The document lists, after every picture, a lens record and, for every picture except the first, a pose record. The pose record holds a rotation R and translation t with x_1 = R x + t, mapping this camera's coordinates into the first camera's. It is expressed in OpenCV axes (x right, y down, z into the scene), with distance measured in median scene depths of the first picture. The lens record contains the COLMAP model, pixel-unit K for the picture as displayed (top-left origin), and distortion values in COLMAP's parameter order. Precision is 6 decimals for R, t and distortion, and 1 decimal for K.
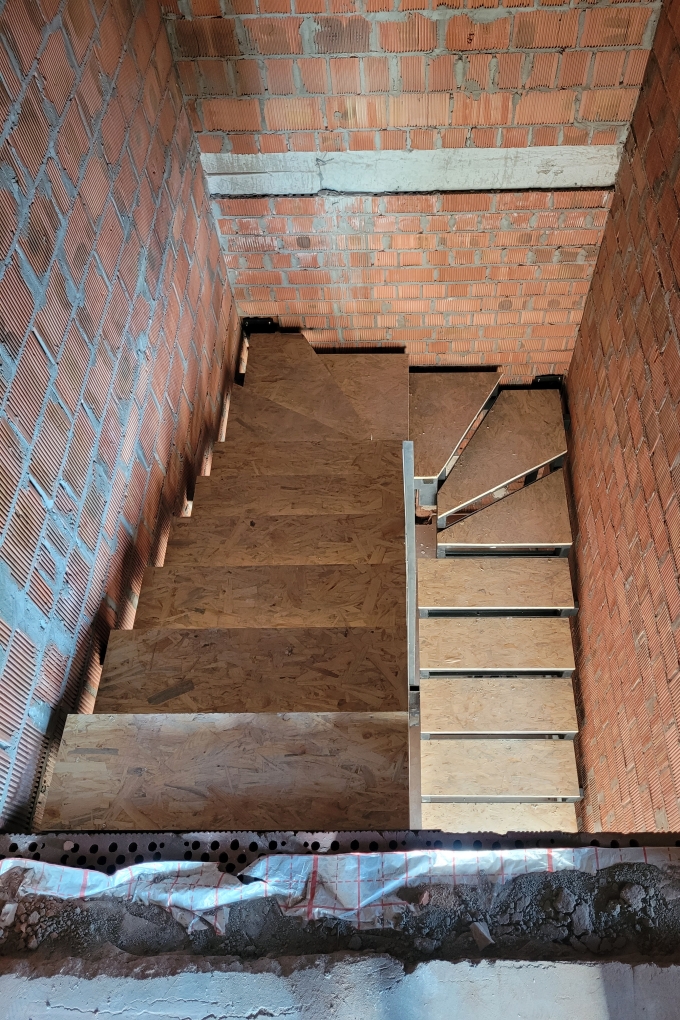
lens RADIAL K [[777.6, 0, 388.3], [0, 777.6, 520.8], [0, 0, 1]] dist [0.049445, -0.034098]
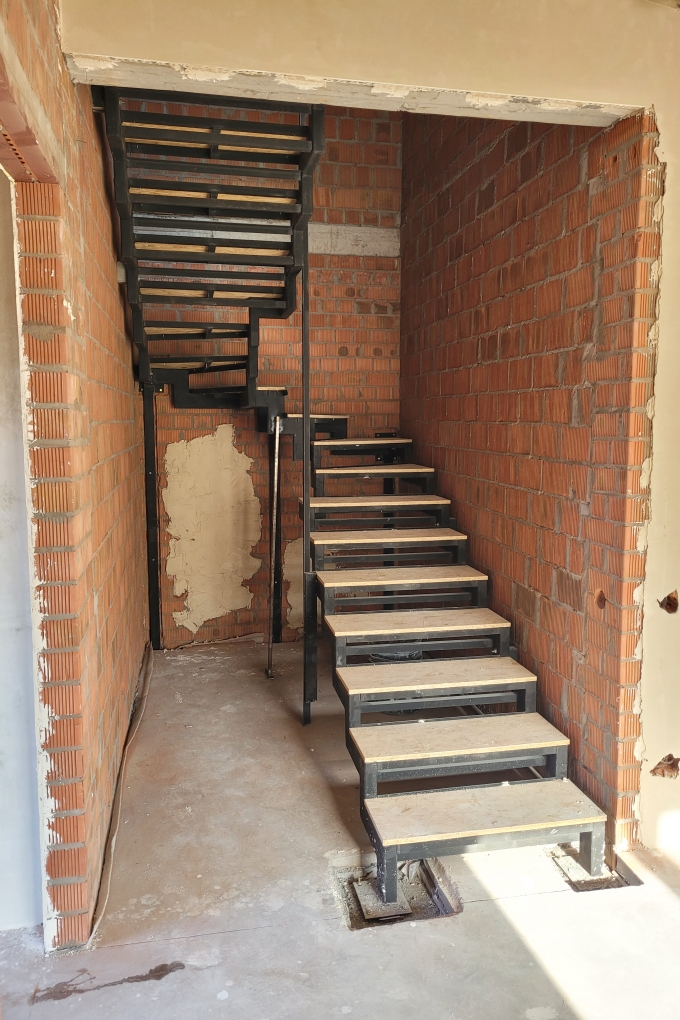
lens RADIAL K [[777.6, 0, 350.2], [0, 777.6, 507.7], [0, 0, 1]] dist [0.049445, -0.034098]
pose [[0.976904, 0.002290, 0.213665, -0.163561], [0.166998, 0.615628, -0.770138, 1.205175], [-0.133302, 0.788033, 0.601028, 0.514504]]
